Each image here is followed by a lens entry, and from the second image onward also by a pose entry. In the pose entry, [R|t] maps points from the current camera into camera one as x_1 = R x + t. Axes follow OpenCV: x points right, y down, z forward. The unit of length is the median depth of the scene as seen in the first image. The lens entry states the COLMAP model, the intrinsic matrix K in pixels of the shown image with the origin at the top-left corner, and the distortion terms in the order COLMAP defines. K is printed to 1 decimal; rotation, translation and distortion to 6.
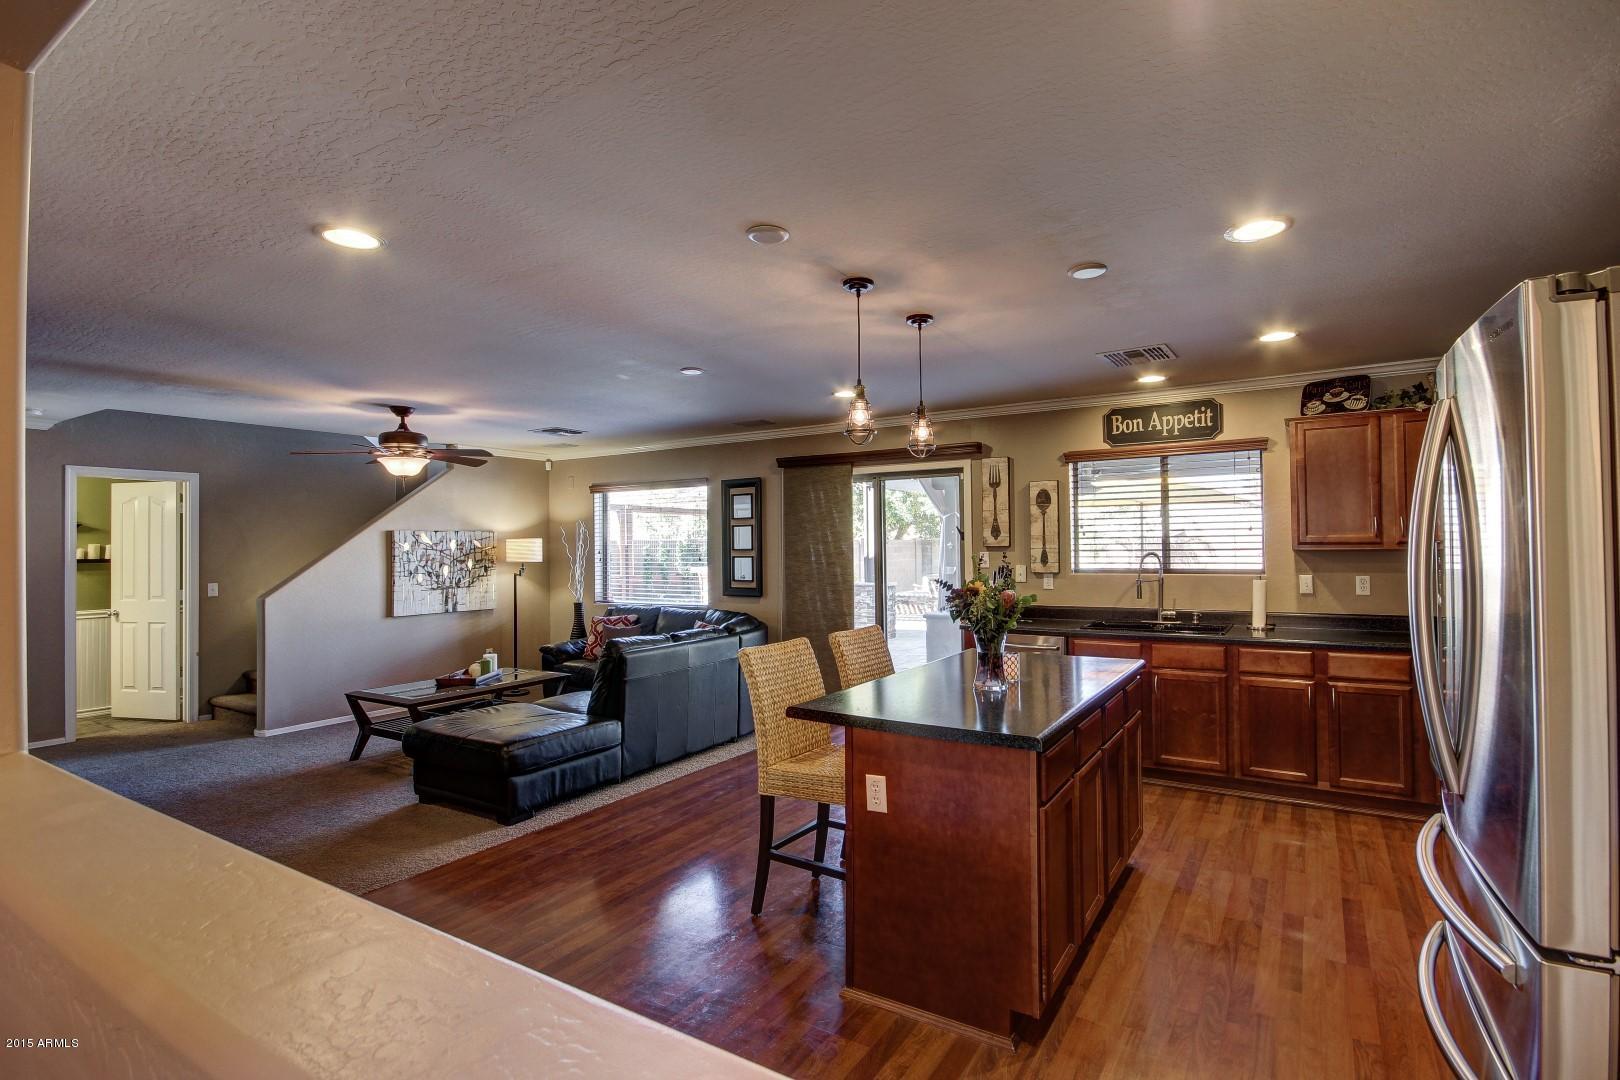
lens RADIAL K [[777.5, 0, 840.9], [0, 777.5, 540.7], [0, 0, 1]] dist [0.000402, -0.007578]
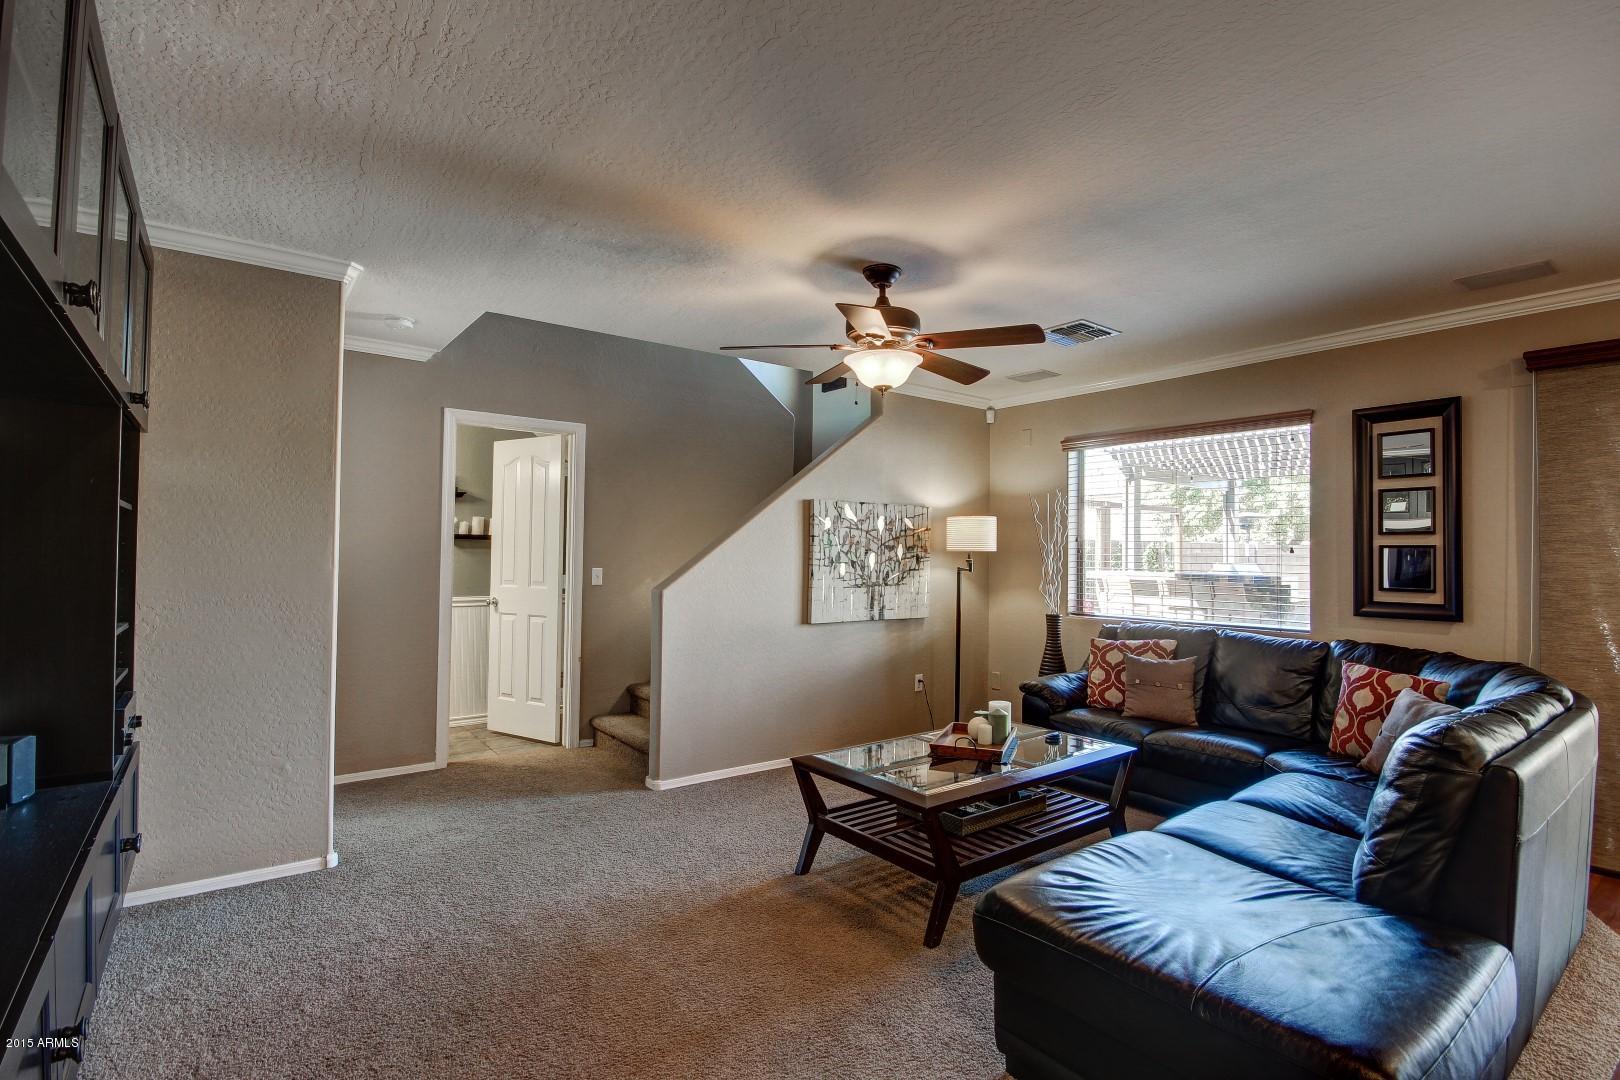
lens RADIAL K [[777.5, 0, 826.1], [0, 777.5, 542.5], [0, 0, 1]] dist [0.000402, -0.007578]
pose [[0.930606, 0.016117, -0.365667, -0.301583], [-0.018703, 0.999819, -0.003530, 0.026893], [0.365544, 0.010124, 0.930739, 0.346451]]
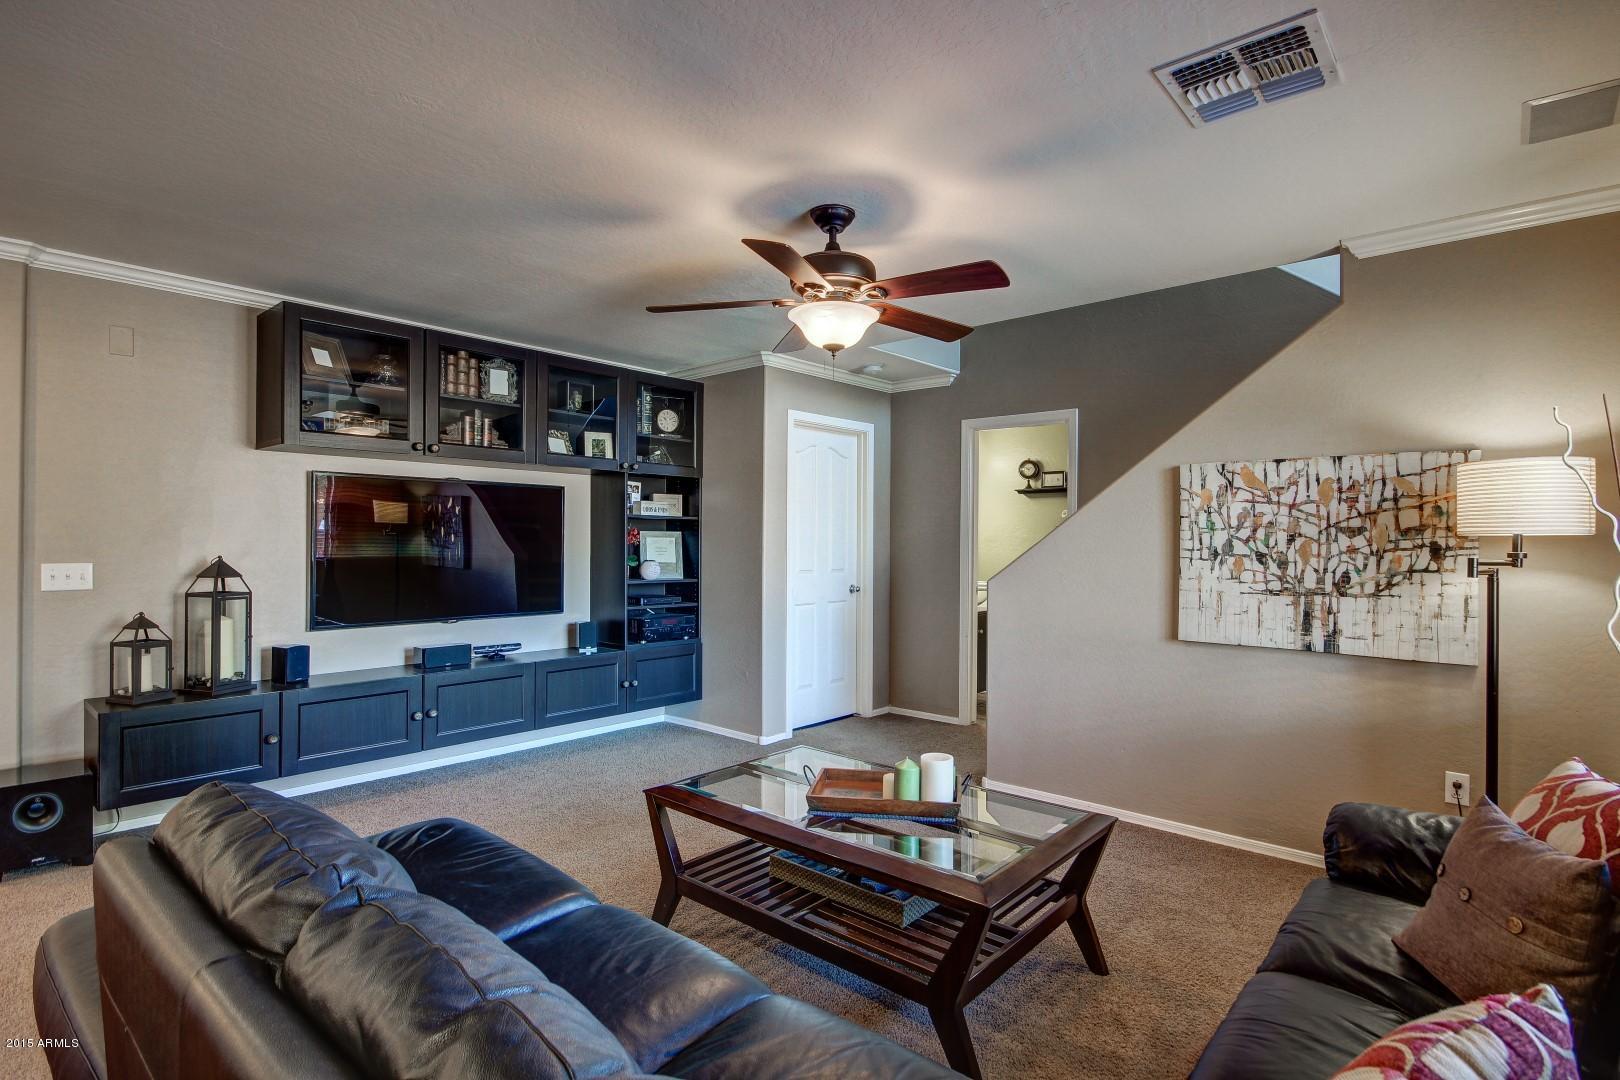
lens RADIAL K [[777.5, 0, 820.5], [0, 777.5, 535.7], [0, 0, 1]] dist [0.000402, -0.007578]
pose [[-0.172681, 0.004633, -0.984967, -0.047512], [0.002770, 0.999987, 0.004218, 0.028083], [0.984974, -0.002000, -0.172692, 0.839558]]
